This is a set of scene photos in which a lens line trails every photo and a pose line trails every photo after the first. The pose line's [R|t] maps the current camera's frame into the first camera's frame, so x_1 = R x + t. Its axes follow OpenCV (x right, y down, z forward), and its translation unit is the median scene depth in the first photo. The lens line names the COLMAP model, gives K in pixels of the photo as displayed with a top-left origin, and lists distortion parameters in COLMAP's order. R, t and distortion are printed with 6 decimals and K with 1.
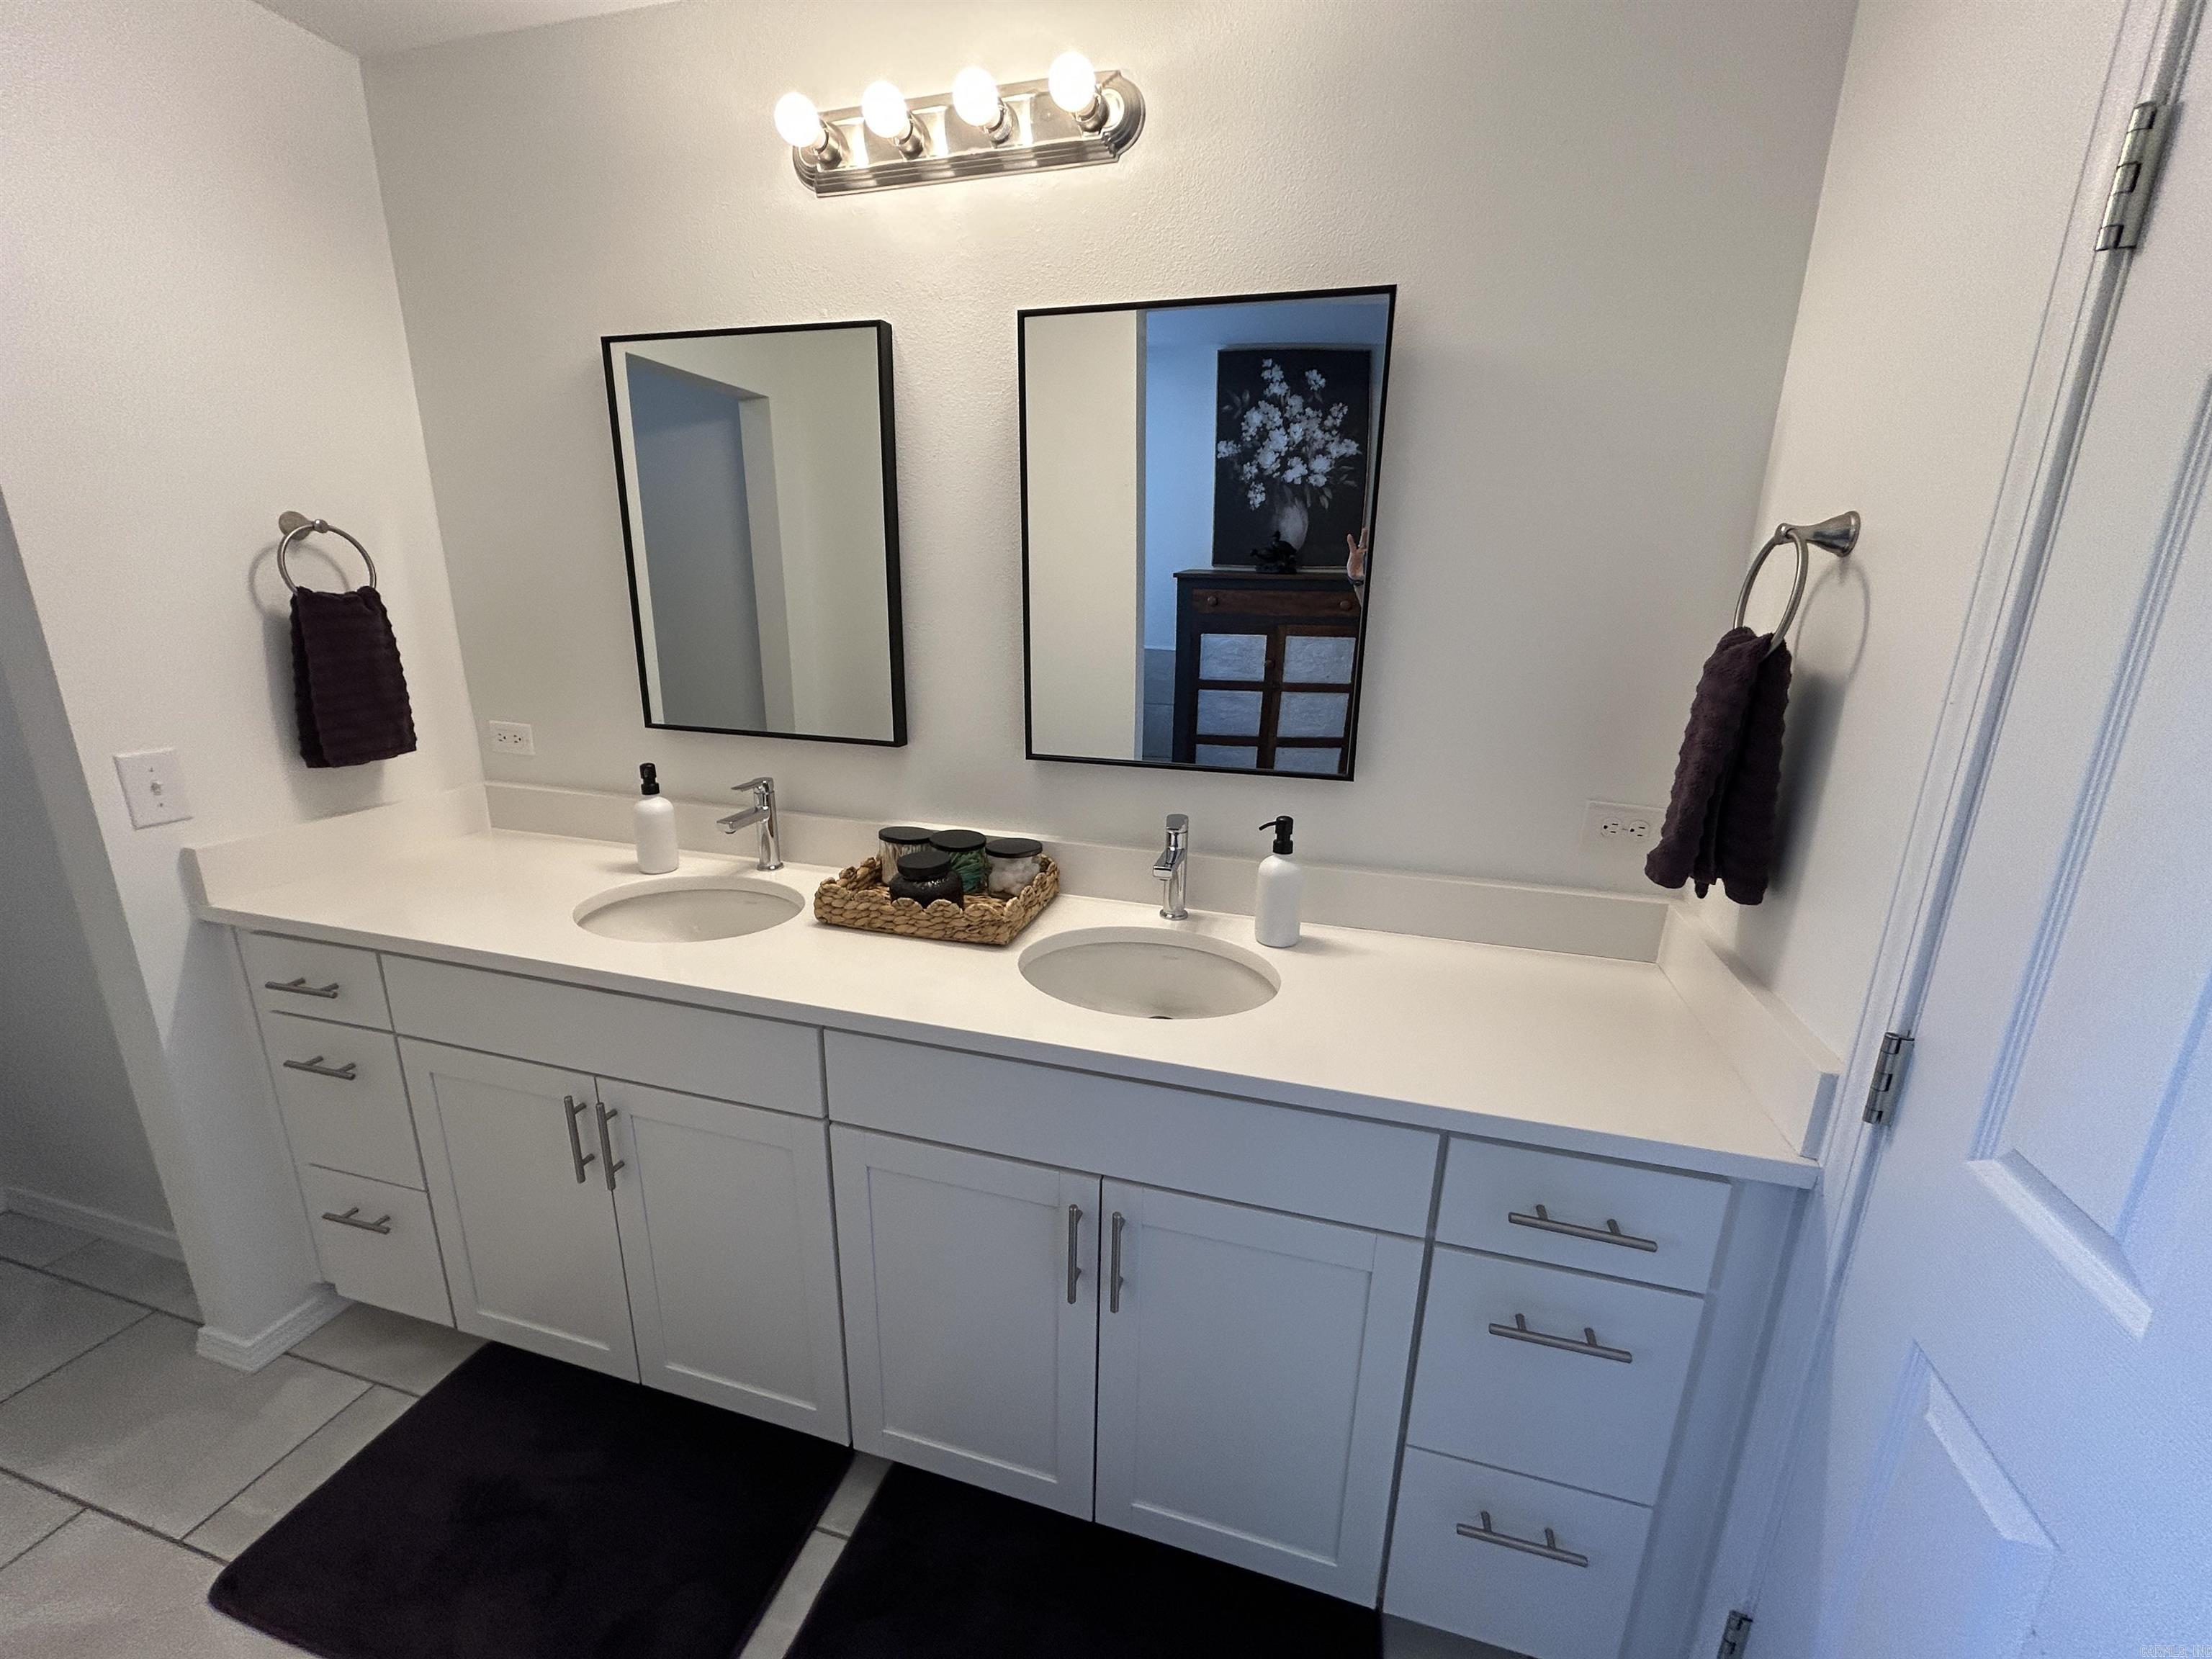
lens RADIAL K [[896.0, 0, 1117.3], [0, 896.0, 826.9], [0, 0, 1]] dist [-0.001400, 0.000687]
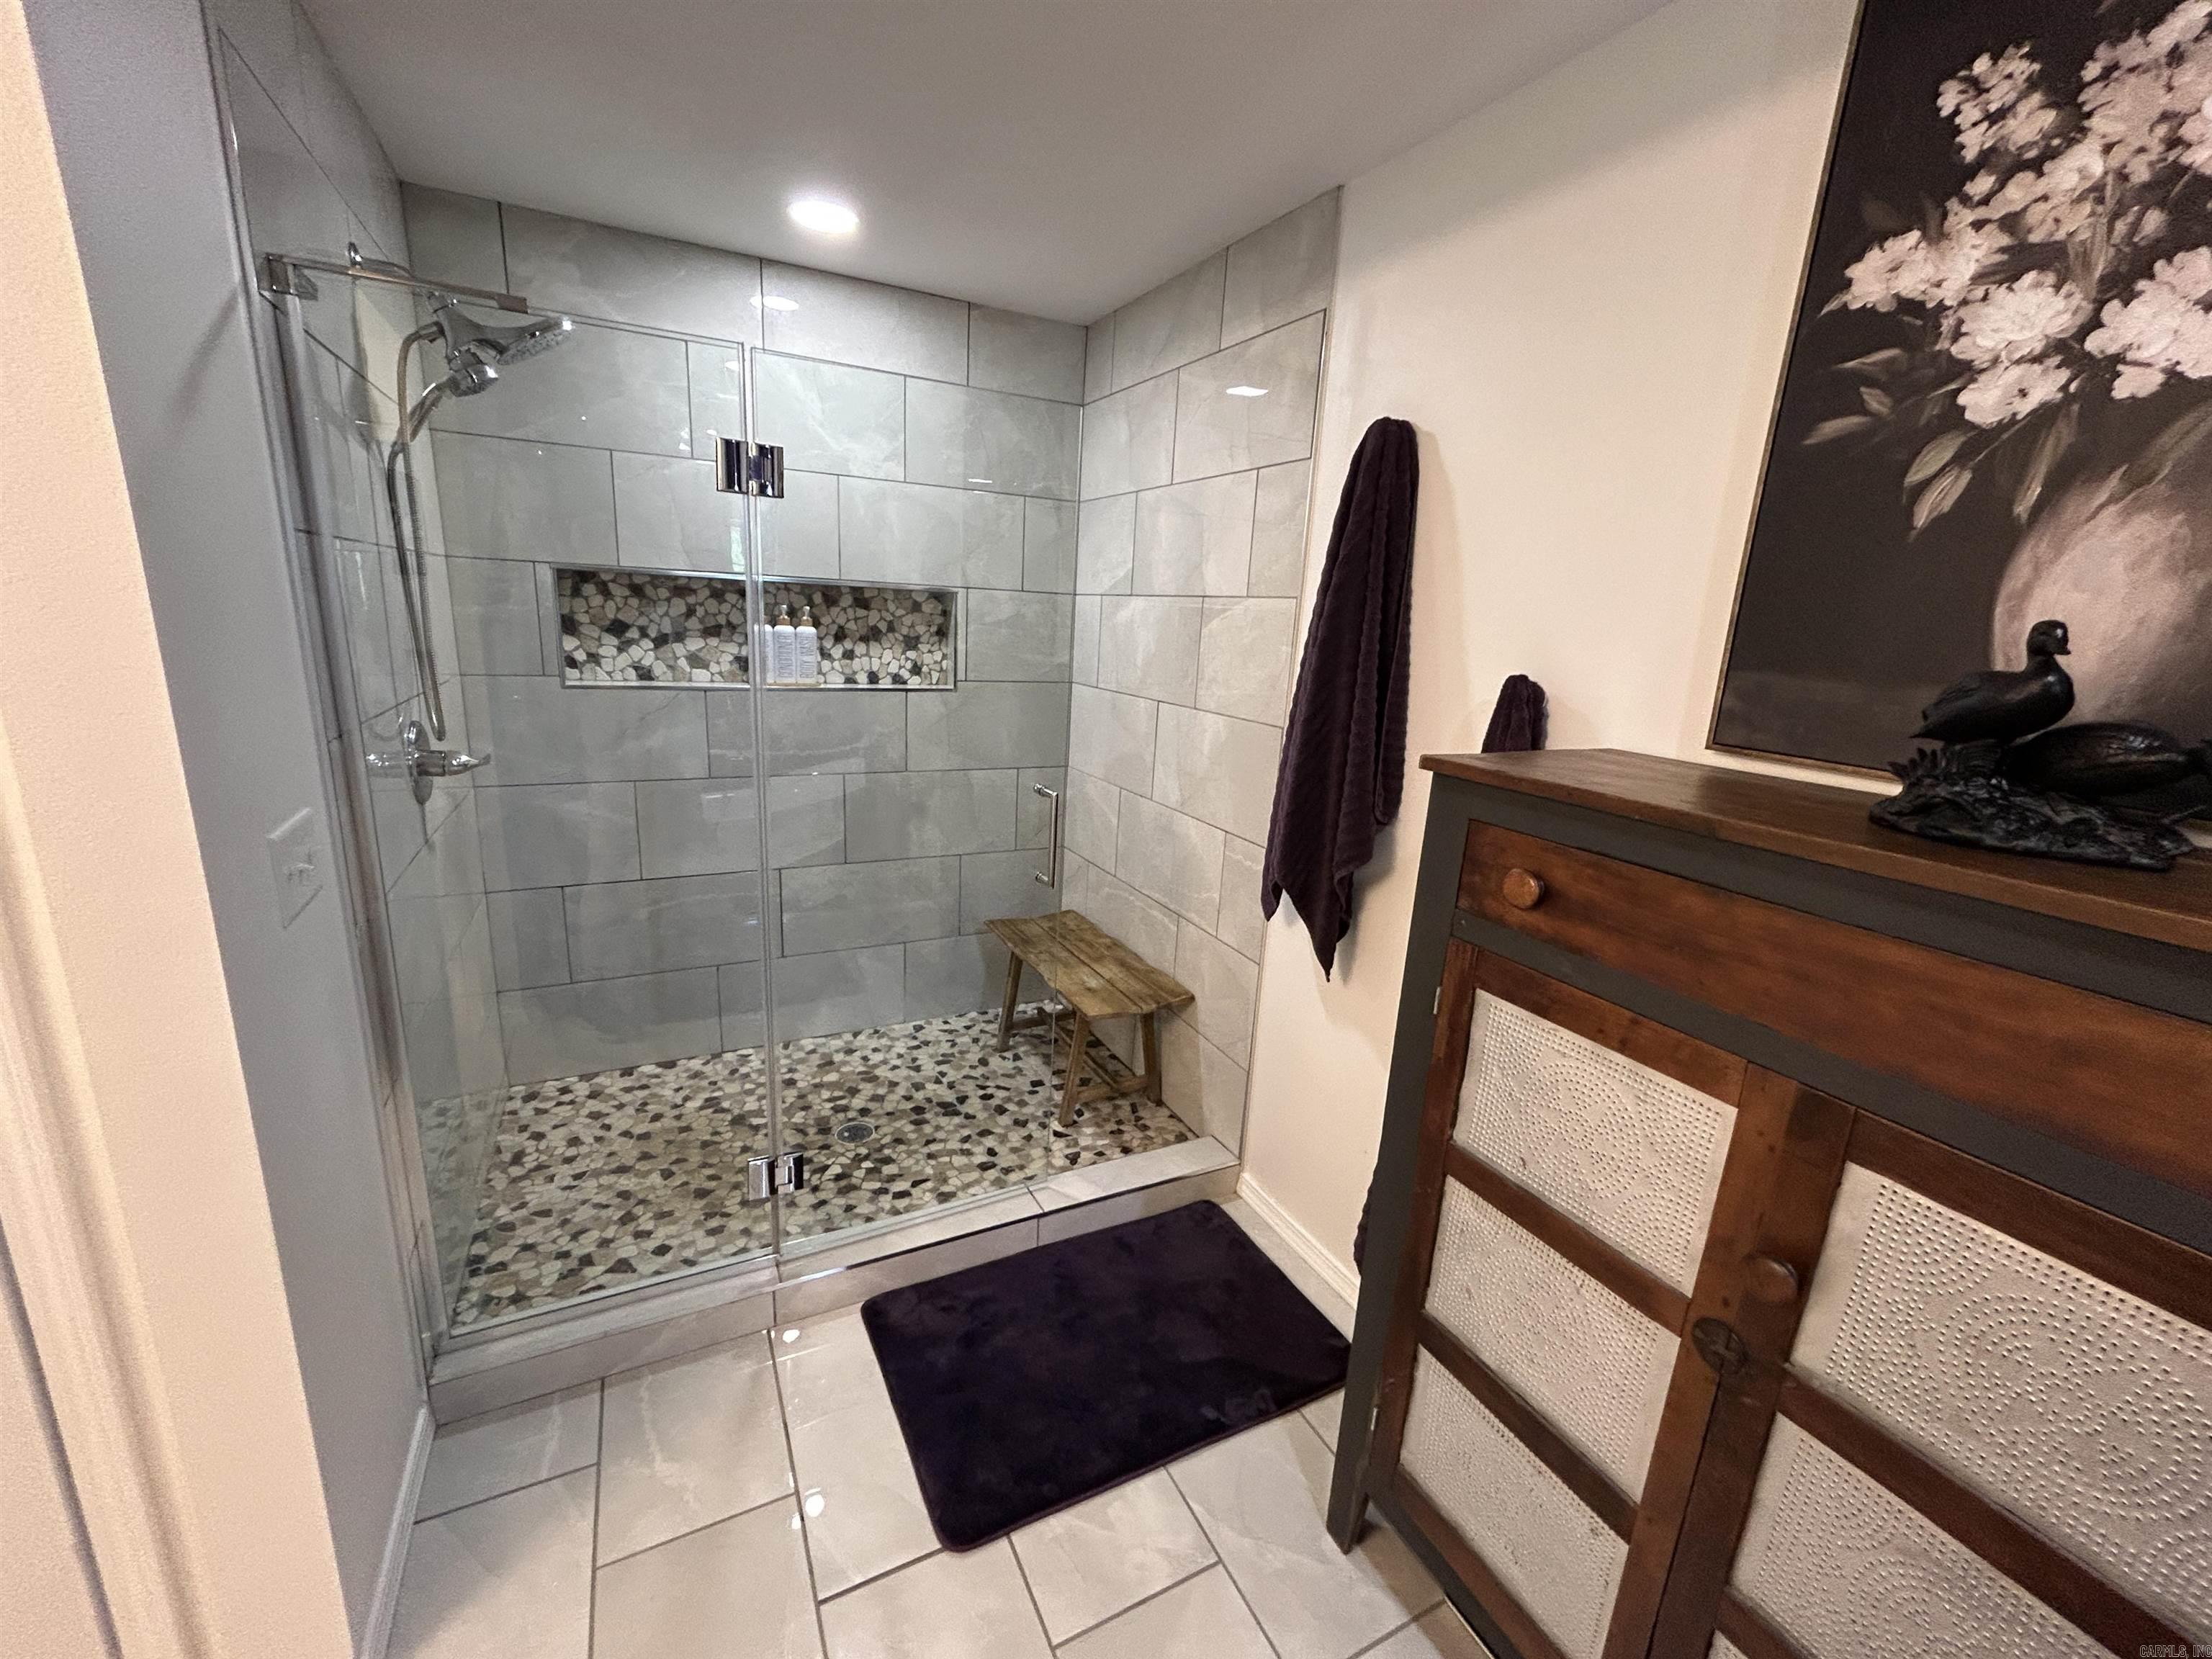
lens RADIAL K [[896.0, 0, 1097.3], [0, 896.0, 821.4], [0, 0, 1]] dist [-0.001400, 0.000687]
pose [[0.678343, 0.178393, -0.712760, 0.699480], [-0.231663, 0.972526, 0.022931, -0.859621], [0.697268, 0.149565, 0.701033, 2.514930]]
